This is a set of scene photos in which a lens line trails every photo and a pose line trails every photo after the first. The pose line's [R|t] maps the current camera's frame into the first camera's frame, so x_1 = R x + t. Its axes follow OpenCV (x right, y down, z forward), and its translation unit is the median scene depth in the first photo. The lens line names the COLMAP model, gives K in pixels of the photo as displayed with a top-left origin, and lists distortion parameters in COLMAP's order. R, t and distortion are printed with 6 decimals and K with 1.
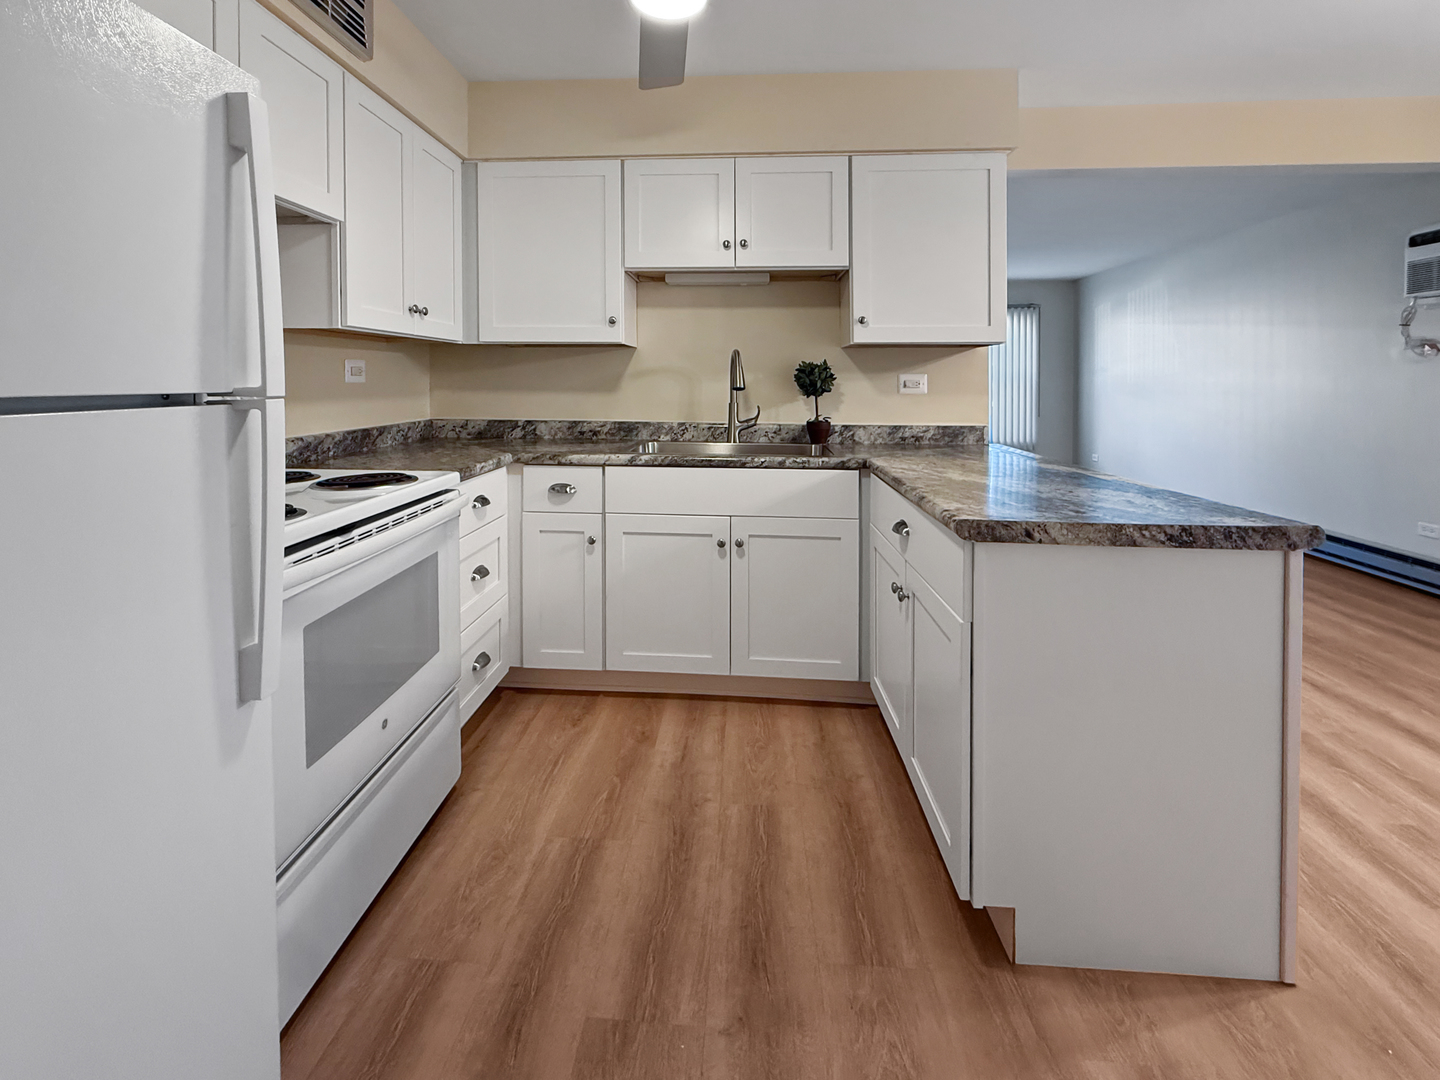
lens RADIAL K [[626.5, 0, 714.3], [0, 626.5, 374.1], [0, 0, 1]] dist [0.010590, -0.001058]
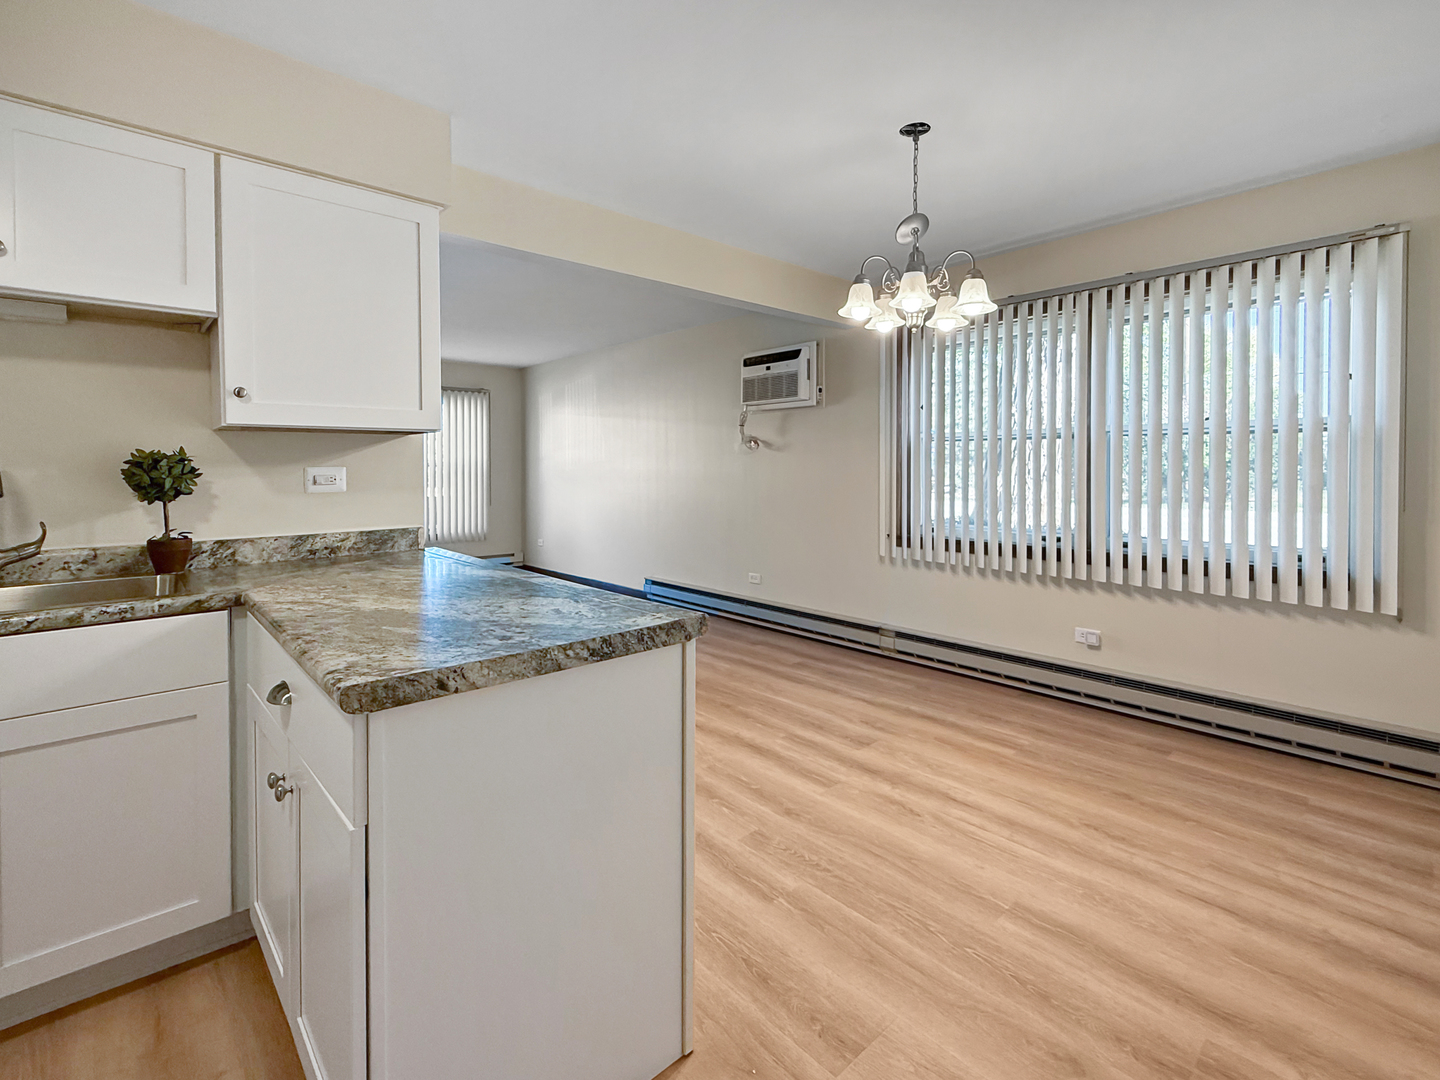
lens RADIAL K [[645.7, 0, 730.7], [0, 645.7, 501.0], [0, 0, 1]] dist [-0.002211, -0.000267]
pose [[0.679239, -0.051907, 0.732079, 0.105653], [0.004048, 0.997746, 0.066987, -0.014381], [-0.733906, -0.042536, 0.677918, 0.128706]]
